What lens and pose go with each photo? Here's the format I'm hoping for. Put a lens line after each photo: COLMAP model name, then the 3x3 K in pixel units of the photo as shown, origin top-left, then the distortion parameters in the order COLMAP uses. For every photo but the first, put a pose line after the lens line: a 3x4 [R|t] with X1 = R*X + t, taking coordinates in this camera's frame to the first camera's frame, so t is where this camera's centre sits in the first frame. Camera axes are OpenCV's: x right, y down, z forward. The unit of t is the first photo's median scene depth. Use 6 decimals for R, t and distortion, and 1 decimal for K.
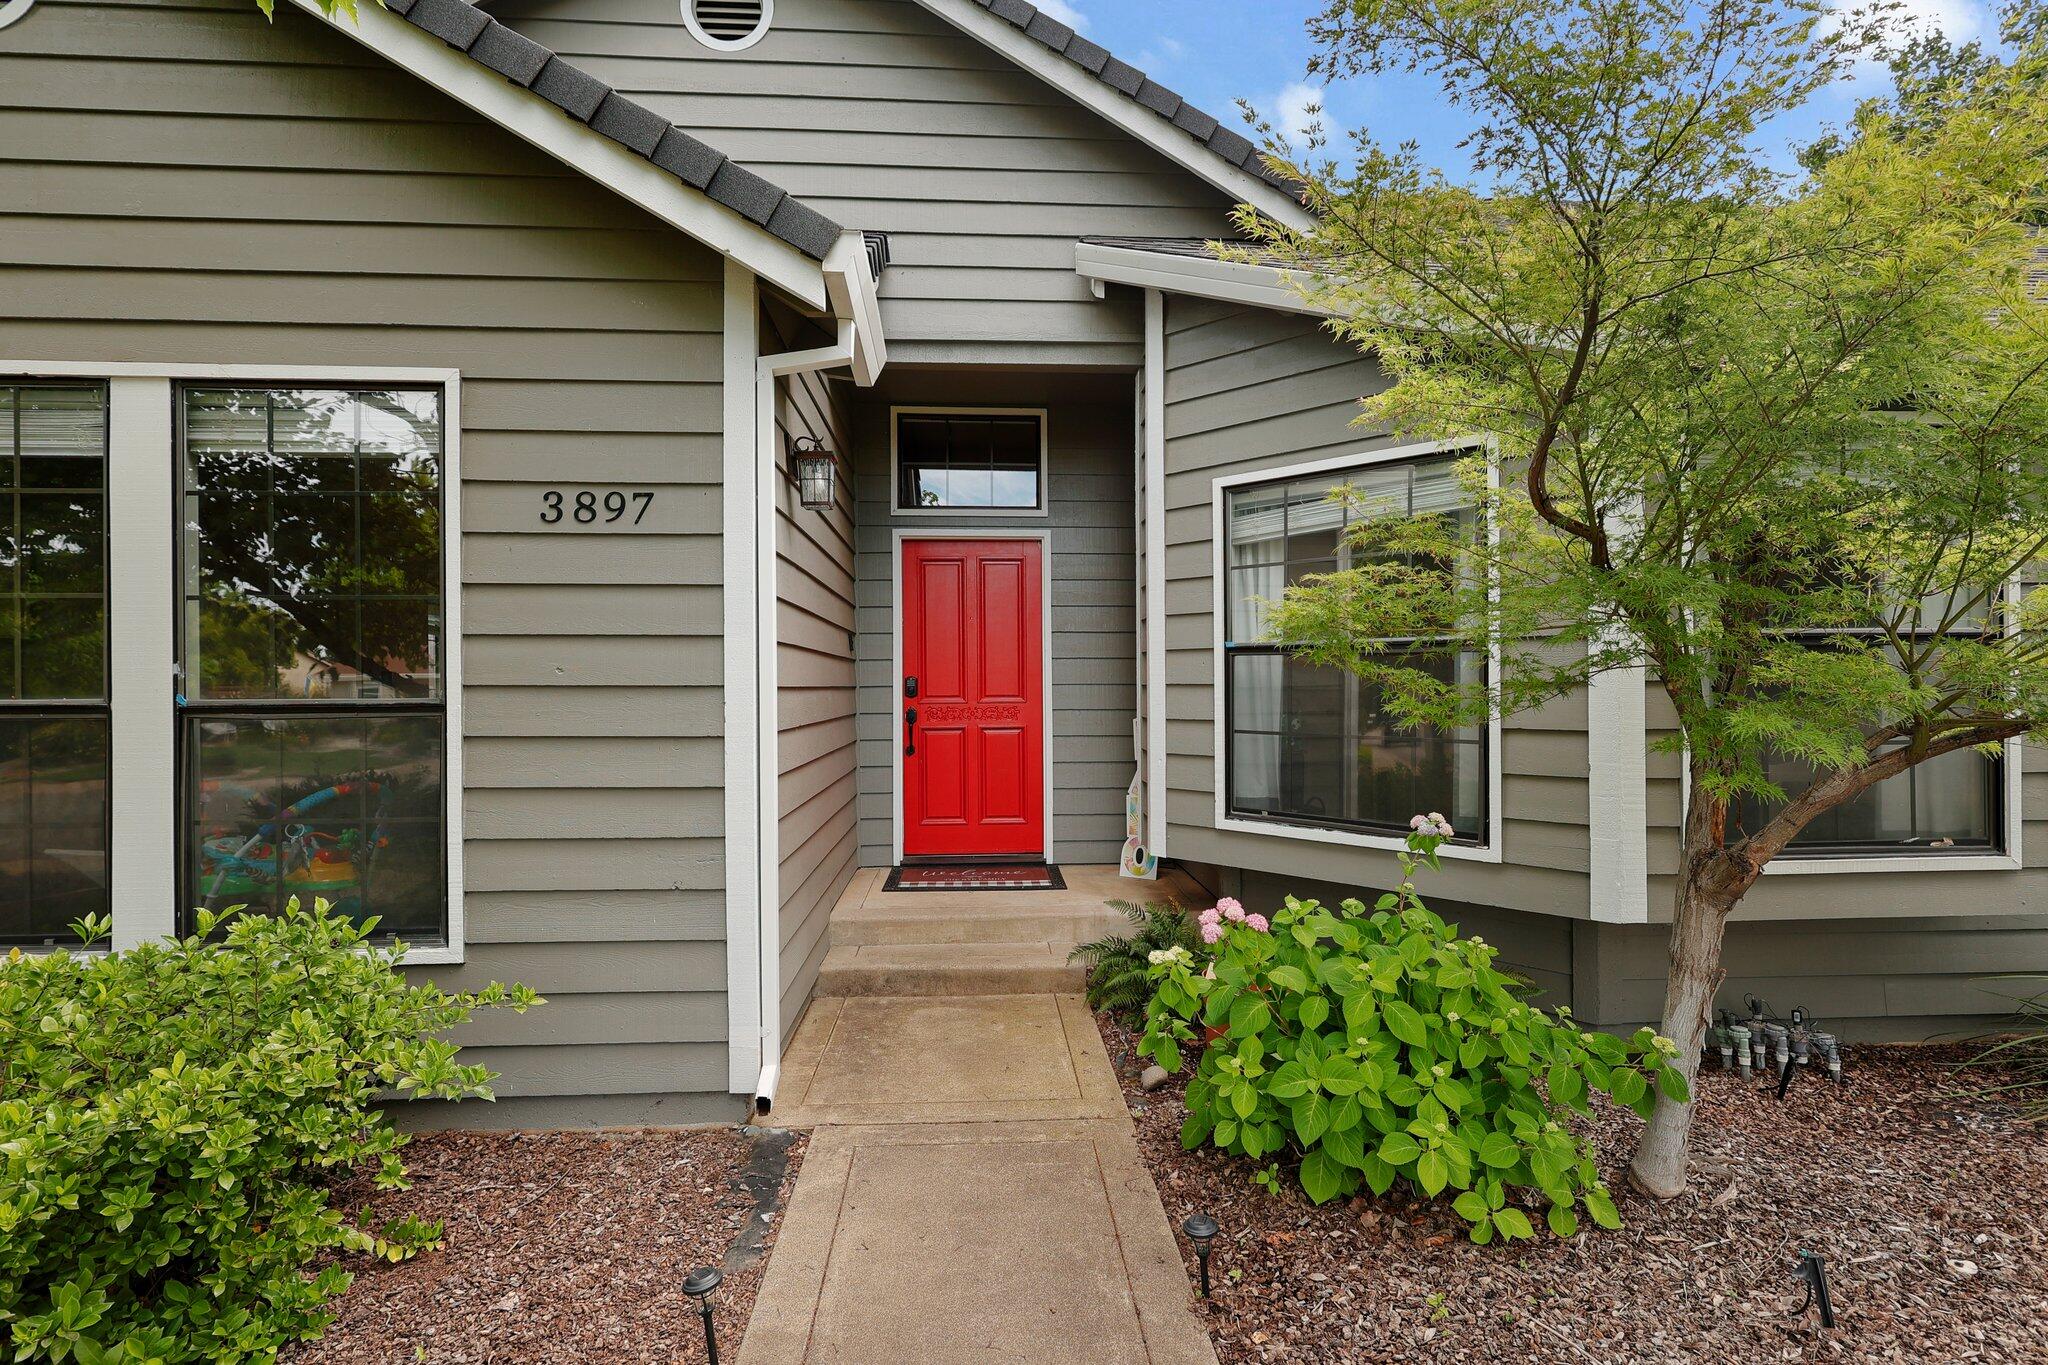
lens RADIAL K [[940.8, 0, 1019.1], [0, 940.8, 638.9], [0, 0, 1]] dist [-0.001660, -0.000288]
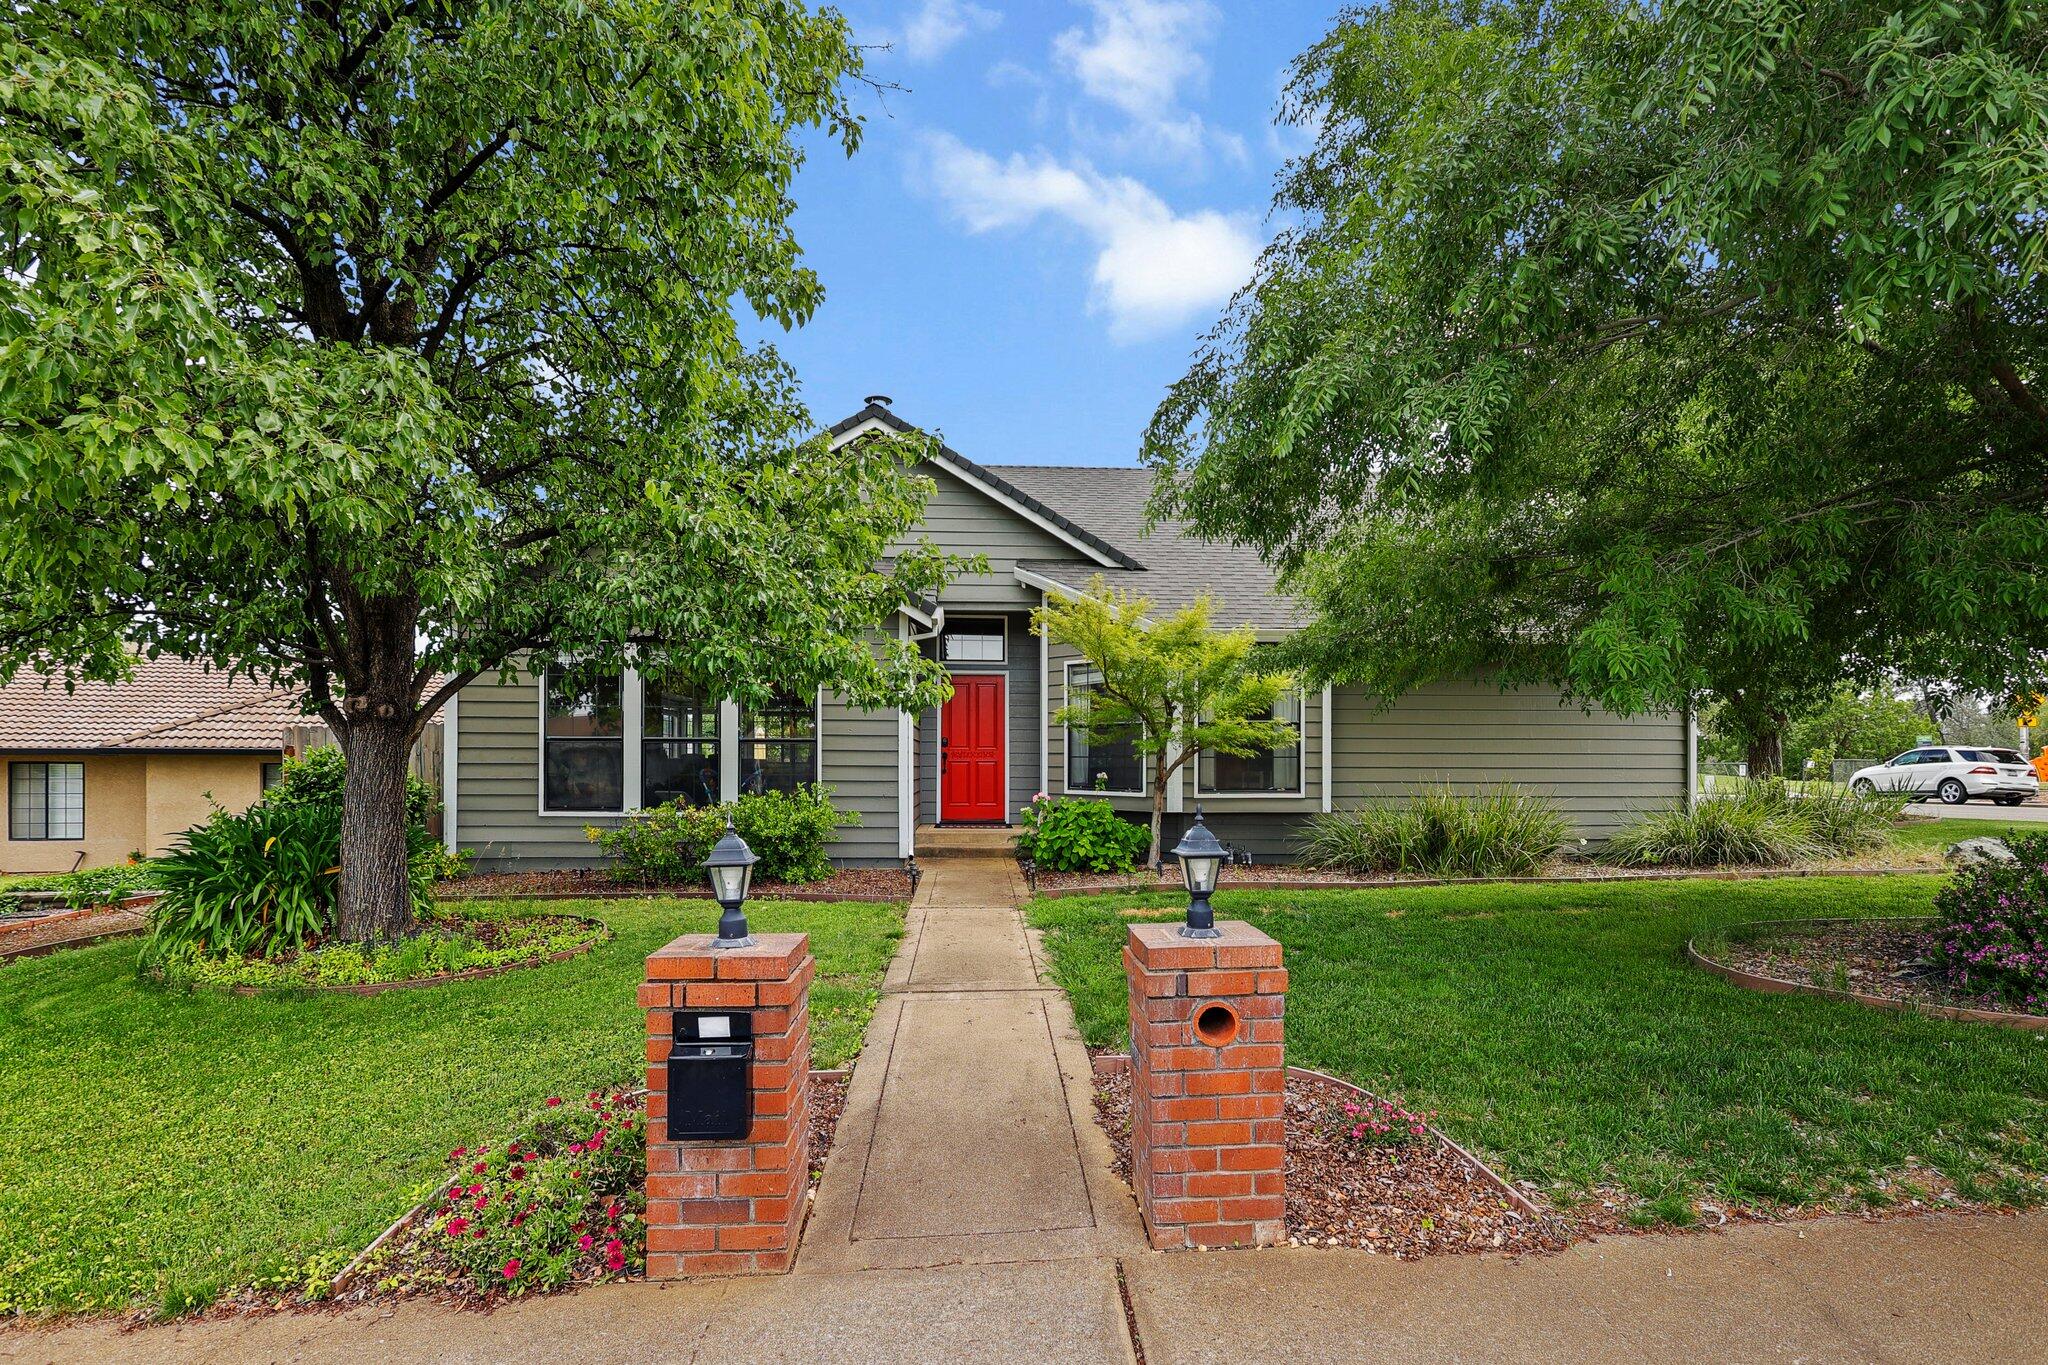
lens RADIAL K [[977.2, 0, 1021.5], [0, 977.2, 725.4], [0, 0, 1]] dist [-0.000834, -0.000080]
pose [[0.999974, 0.007152, -0.000818, 0.087656], [-0.007141, 0.999901, 0.012132, -0.021988], [0.000905, -0.012126, 0.999926, -1.710972]]
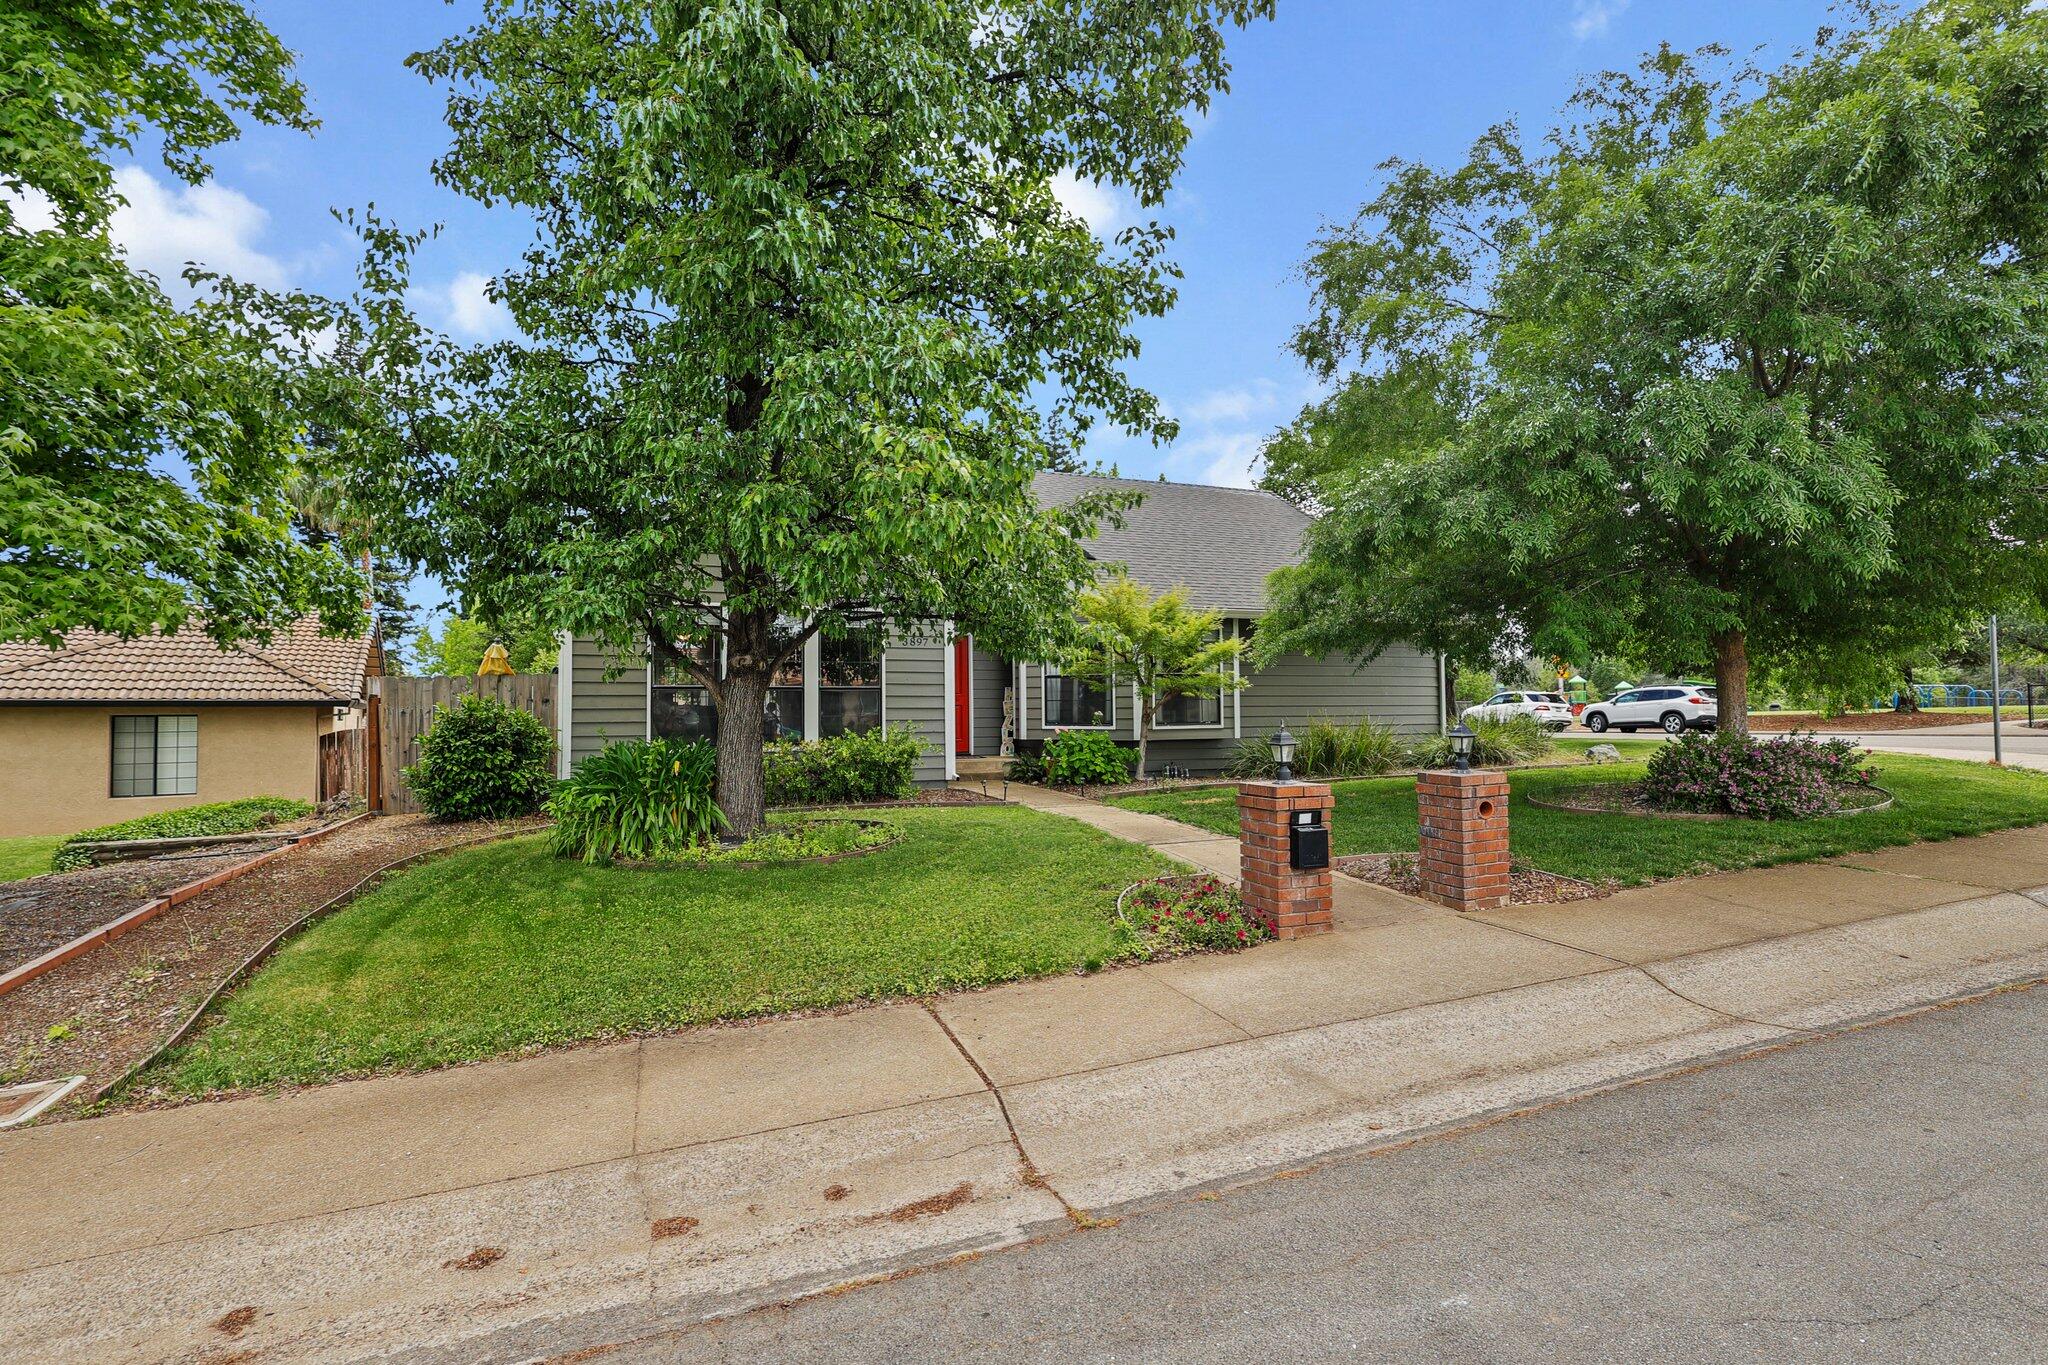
lens RADIAL K [[940.8, 0, 1019.1], [0, 940.8, 638.9], [0, 0, 1]] dist [-0.001660, -0.000288]
pose [[0.953220, 0.020011, 0.301613, -0.900978], [-0.011551, 0.999489, -0.029807, -0.023425], [-0.302055, 0.024929, 0.952964, -2.217930]]
